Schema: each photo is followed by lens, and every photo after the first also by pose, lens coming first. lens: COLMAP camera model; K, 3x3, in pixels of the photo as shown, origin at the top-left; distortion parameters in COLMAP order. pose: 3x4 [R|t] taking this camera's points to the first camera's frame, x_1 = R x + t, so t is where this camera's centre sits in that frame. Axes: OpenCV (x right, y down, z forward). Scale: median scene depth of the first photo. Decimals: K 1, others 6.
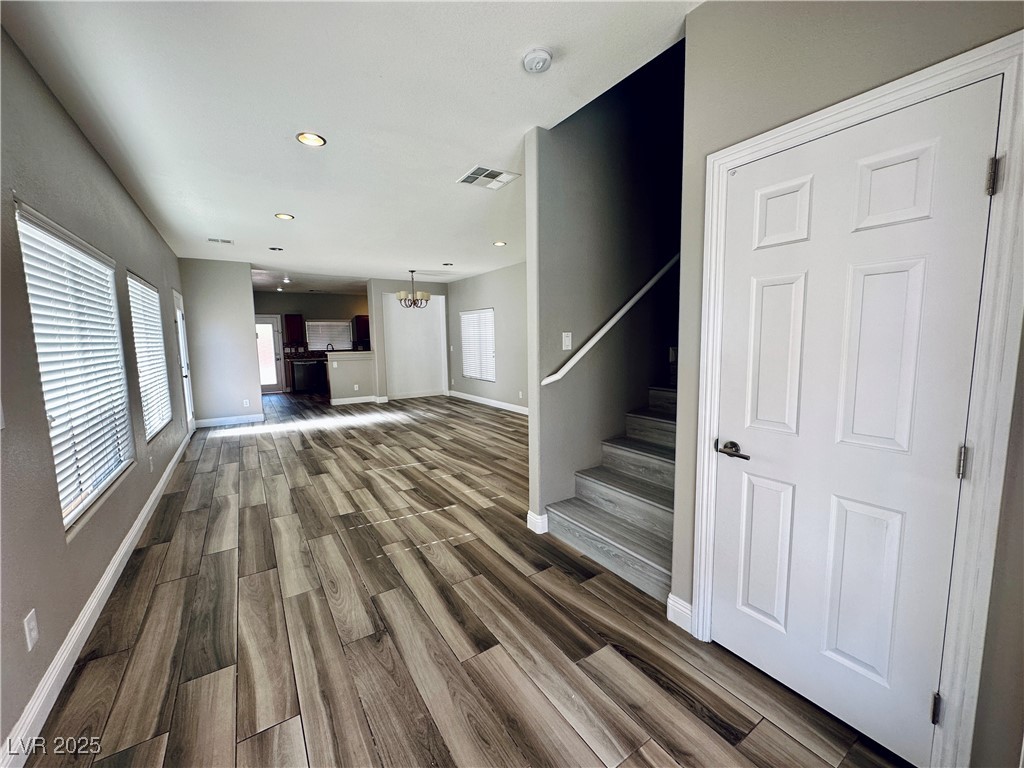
lens RADIAL K [[409.1, 0, 512.1], [0, 409.1, 382.7], [0, 0, 1]] dist [-0.002096, 0.000420]
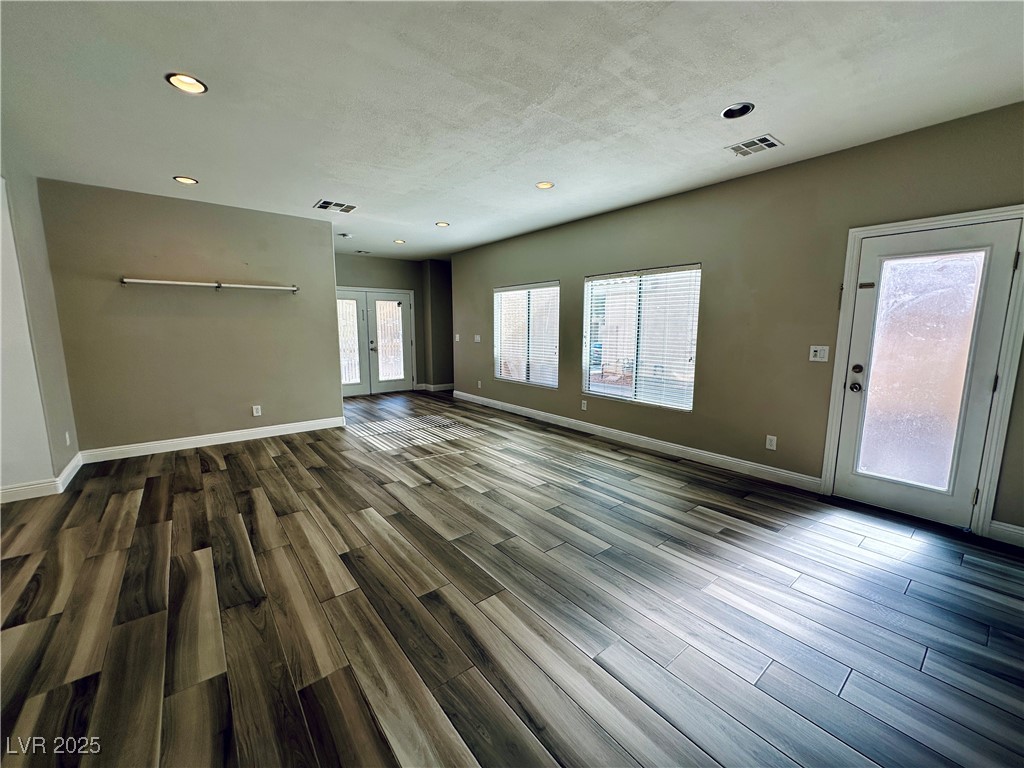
lens RADIAL K [[409.1, 0, 512.9], [0, 409.1, 383.1], [0, 0, 1]] dist [-0.002096, 0.000420]
pose [[-0.995631, 0.028243, -0.089004, -0.326640], [0.005223, 0.968515, 0.248902, -0.174252], [0.093232, 0.247349, -0.964430, 1.622948]]
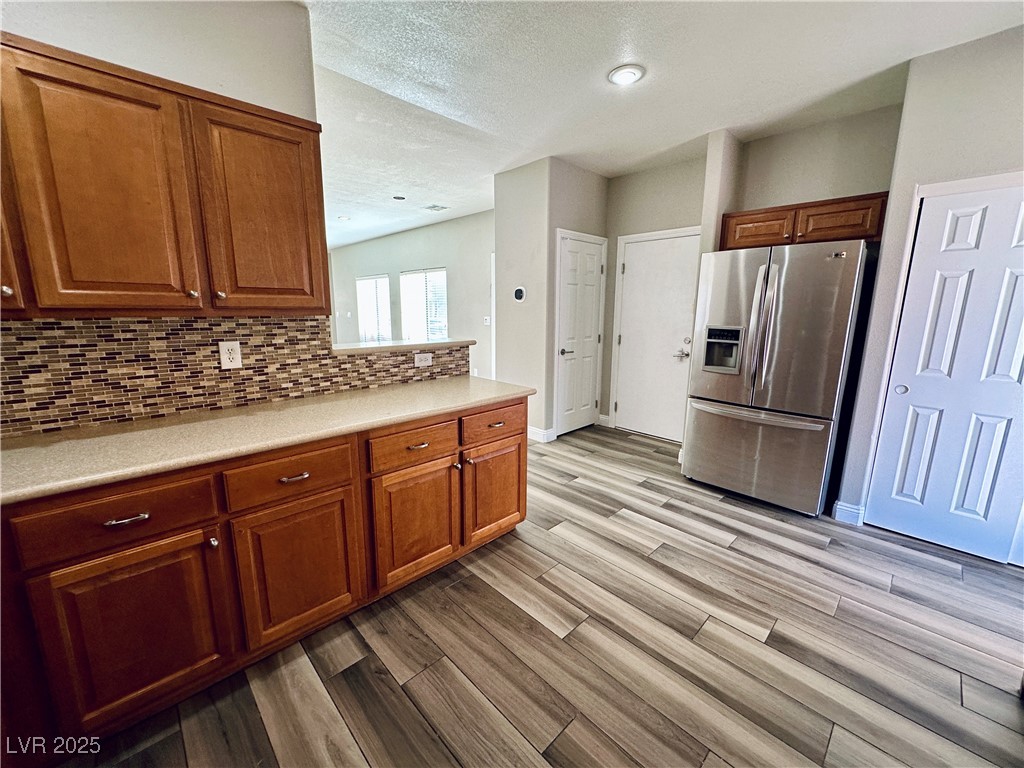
lens RADIAL K [[409.1, 0, 513.5], [0, 409.1, 382.9], [0, 0, 1]] dist [-0.002096, 0.000420]
pose [[-0.982962, 0.042590, -0.178809, -0.713369], [-0.011440, 0.956725, 0.290770, -0.227367], [0.183455, 0.287861, -0.939936, 2.192388]]
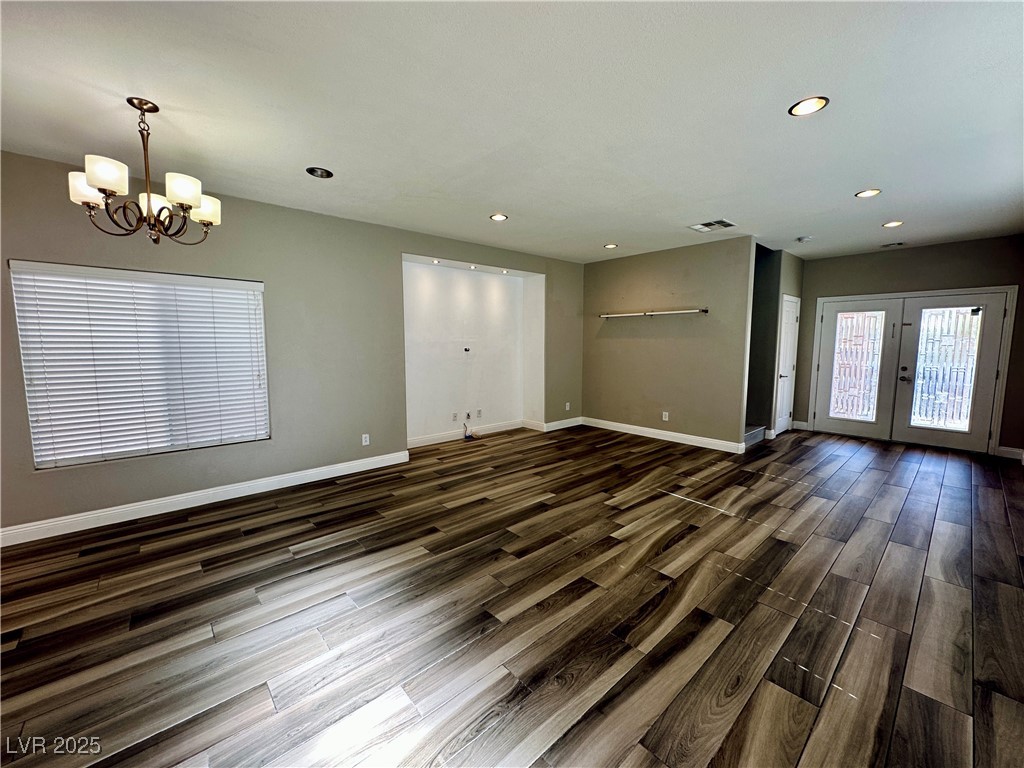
lens RADIAL K [[409.1, 0, 512.2], [0, 409.1, 383.3], [0, 0, 1]] dist [-0.002096, 0.000420]
pose [[-0.145058, -0.083771, 0.985871, -0.857943], [0.110559, 0.988797, 0.100287, -0.128447], [-0.983227, 0.123544, -0.134171, 1.222259]]
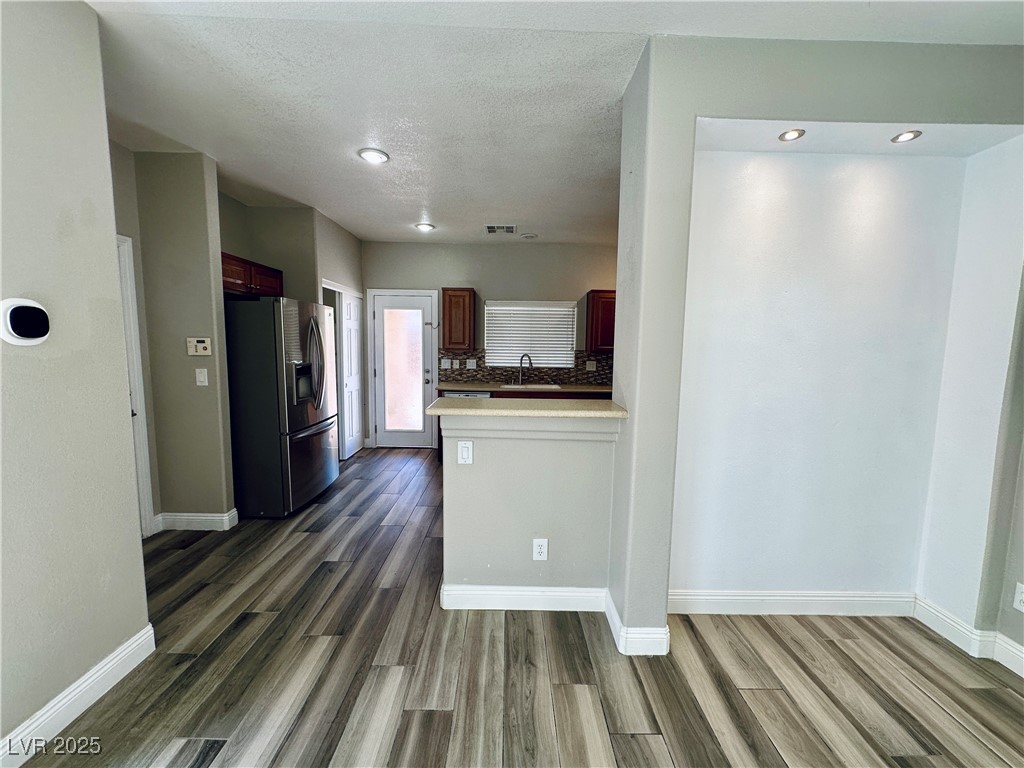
lens RADIAL K [[409.1, 0, 514.2], [0, 409.1, 385.9], [0, 0, 1]] dist [-0.002096, 0.000420]
pose [[0.840657, 0.090202, -0.534004, -0.469954], [-0.090167, 0.995581, 0.026224, -0.156102], [0.534010, 0.026104, 0.845075, 1.349365]]
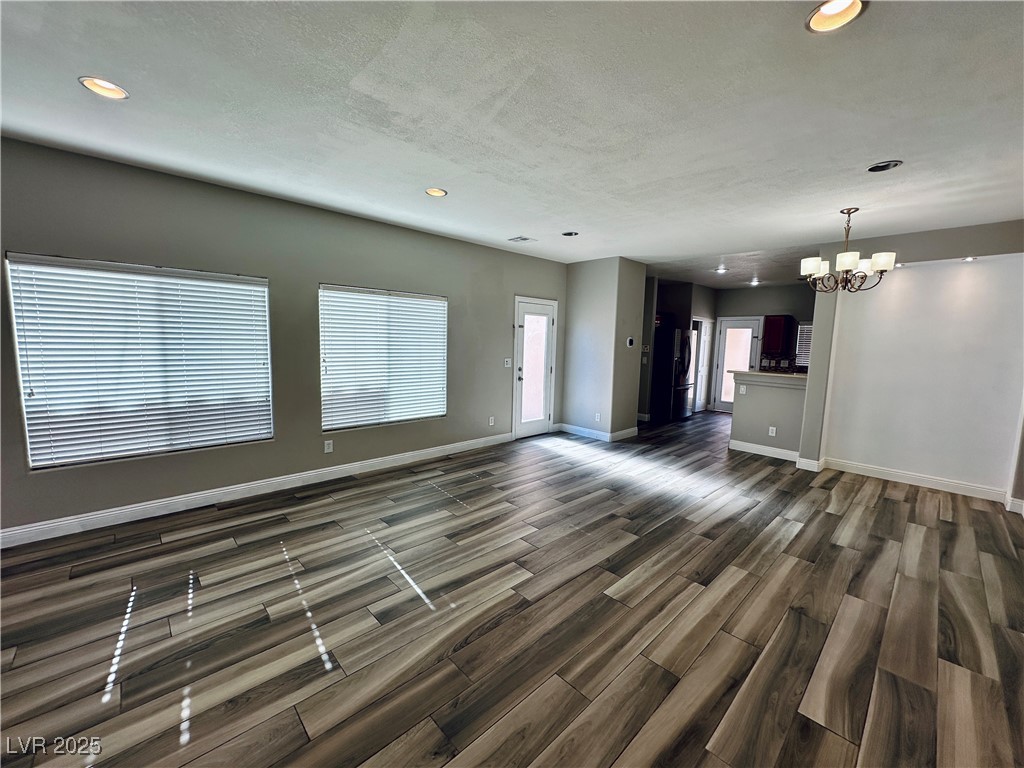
lens RADIAL K [[409.1, 0, 512.2], [0, 409.1, 384.0], [0, 0, 1]] dist [-0.002096, 0.000420]
pose [[0.176315, 0.127911, -0.975988, 0.236619], [-0.135496, 0.985236, 0.104646, -0.119568], [0.974963, 0.113792, 0.191044, 0.855278]]
